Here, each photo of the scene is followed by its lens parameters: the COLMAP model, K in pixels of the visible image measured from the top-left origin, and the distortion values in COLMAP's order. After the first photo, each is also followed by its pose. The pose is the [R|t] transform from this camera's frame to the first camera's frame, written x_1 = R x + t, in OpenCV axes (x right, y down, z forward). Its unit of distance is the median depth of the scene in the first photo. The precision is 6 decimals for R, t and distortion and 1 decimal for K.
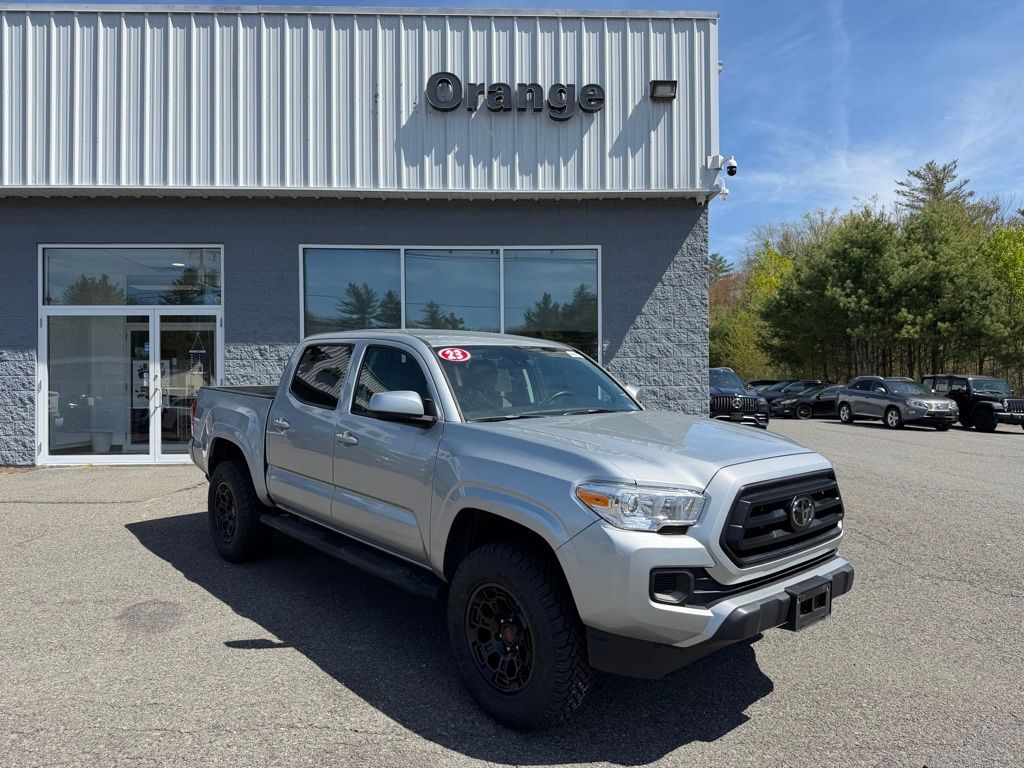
lens RADIAL K [[710.5, 0, 509.0], [0, 710.5, 396.1], [0, 0, 1]] dist [0.044617, -0.062486]
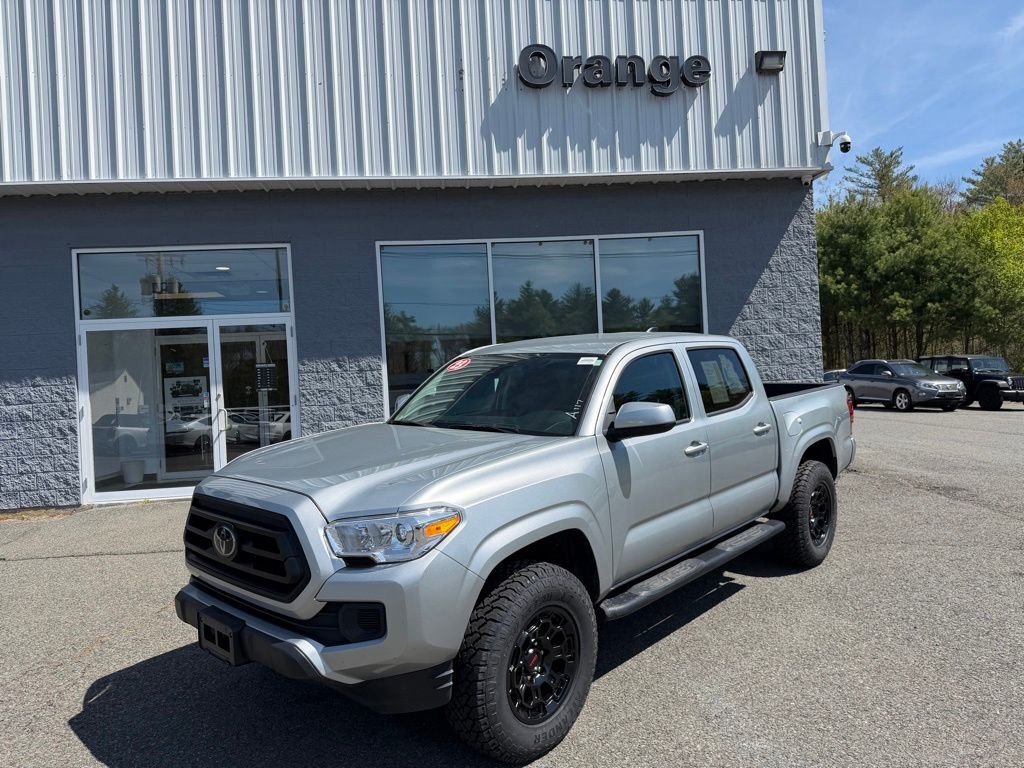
lens RADIAL K [[710.5, 0, 506.7], [0, 710.5, 391.8], [0, 0, 1]] dist [0.044617, -0.062486]
pose [[0.996282, -0.046232, 0.072702, -0.209766], [0.046428, 0.998921, -0.001008, -0.015447], [-0.072577, 0.004379, 0.997353, 0.101807]]
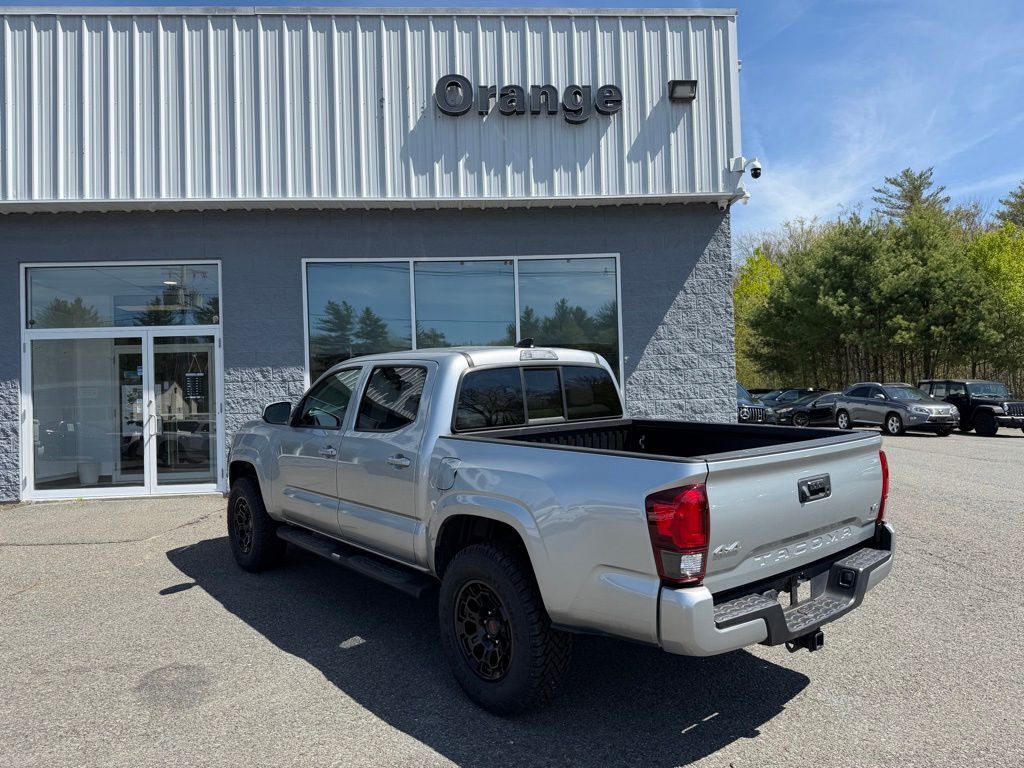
lens RADIAL K [[710.5, 0, 509.9], [0, 710.5, 397.2], [0, 0, 1]] dist [0.044617, -0.062486]
pose [[0.999345, -0.024212, 0.026910, -0.050524], [0.024697, 0.999536, -0.017844, -0.005959], [-0.026465, 0.018496, 0.999479, 0.056035]]
